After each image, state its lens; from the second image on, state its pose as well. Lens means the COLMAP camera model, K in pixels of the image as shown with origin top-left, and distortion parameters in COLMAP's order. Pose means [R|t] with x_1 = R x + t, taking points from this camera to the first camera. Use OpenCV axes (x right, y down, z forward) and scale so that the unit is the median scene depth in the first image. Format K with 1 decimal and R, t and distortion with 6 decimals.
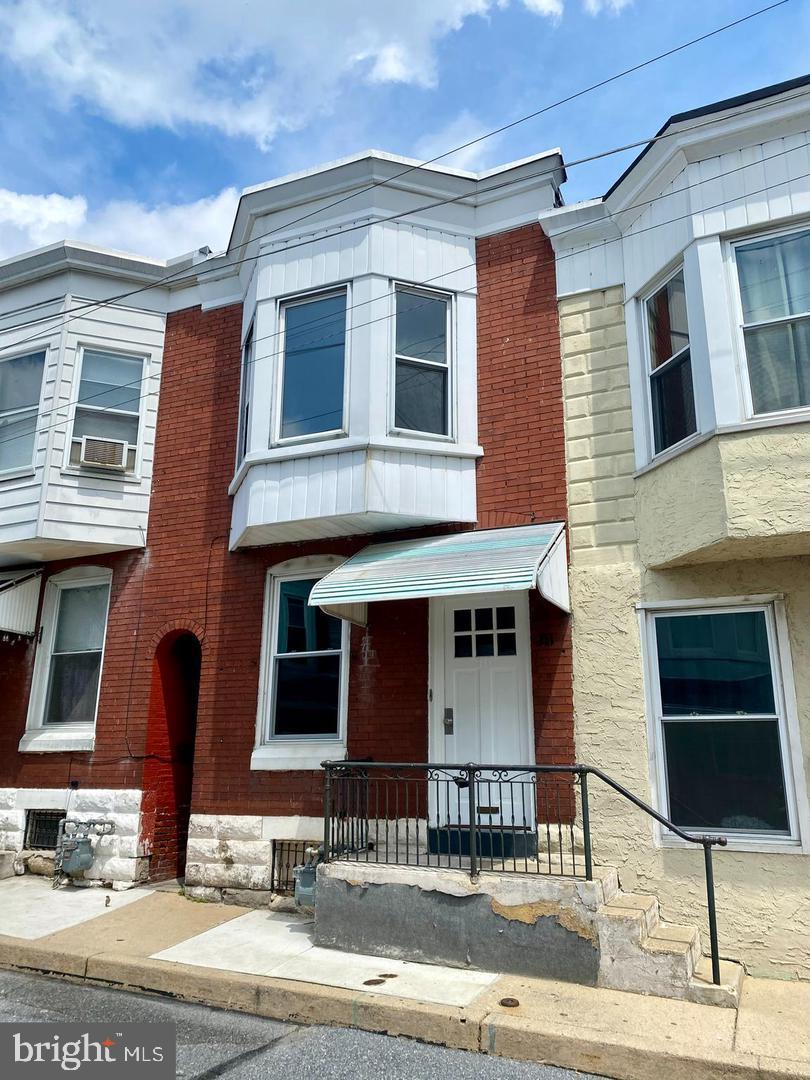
lens RADIAL K [[826.9, 0, 403.8], [0, 826.9, 535.5], [0, 0, 1]] dist [0.025008, -0.001473]
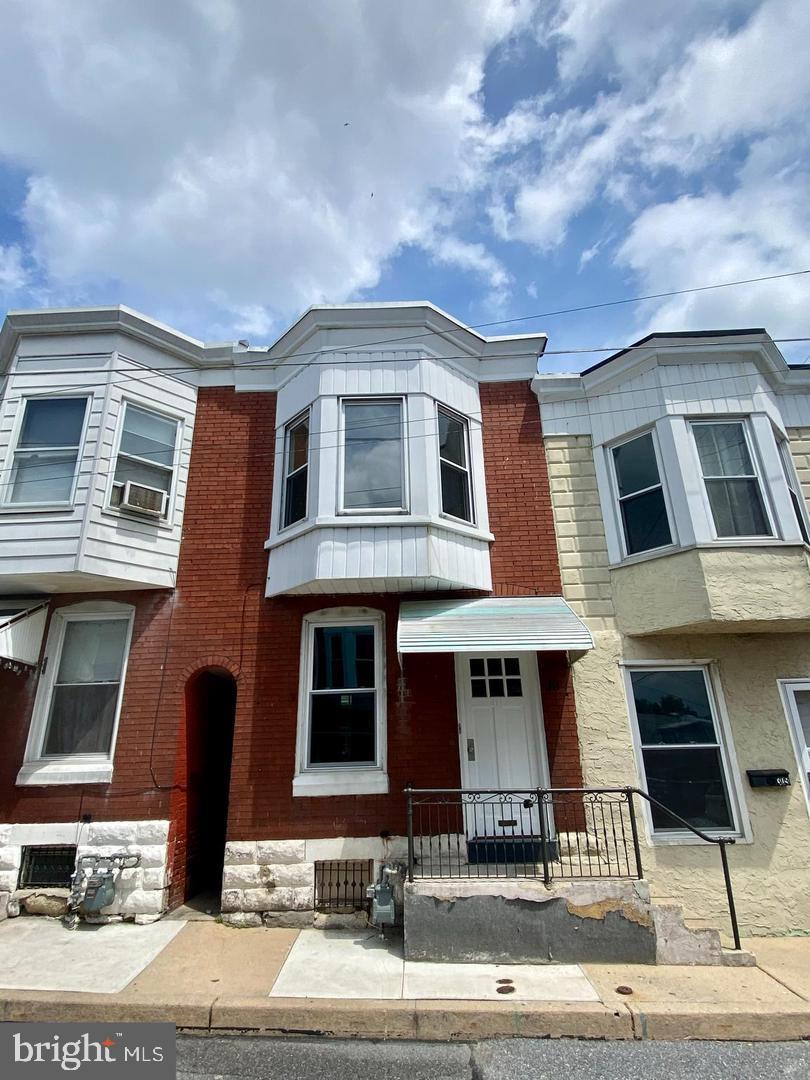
lens RADIAL K [[600.2, 0, 397.9], [0, 600.2, 530.9], [0, 0, 1]] dist [0.022990, -0.021947]
pose [[0.922795, 0.114702, 0.367822, -0.408575], [-0.076961, 0.990294, -0.115735, 0.010591], [-0.377527, 0.078492, 0.922666, 0.172239]]
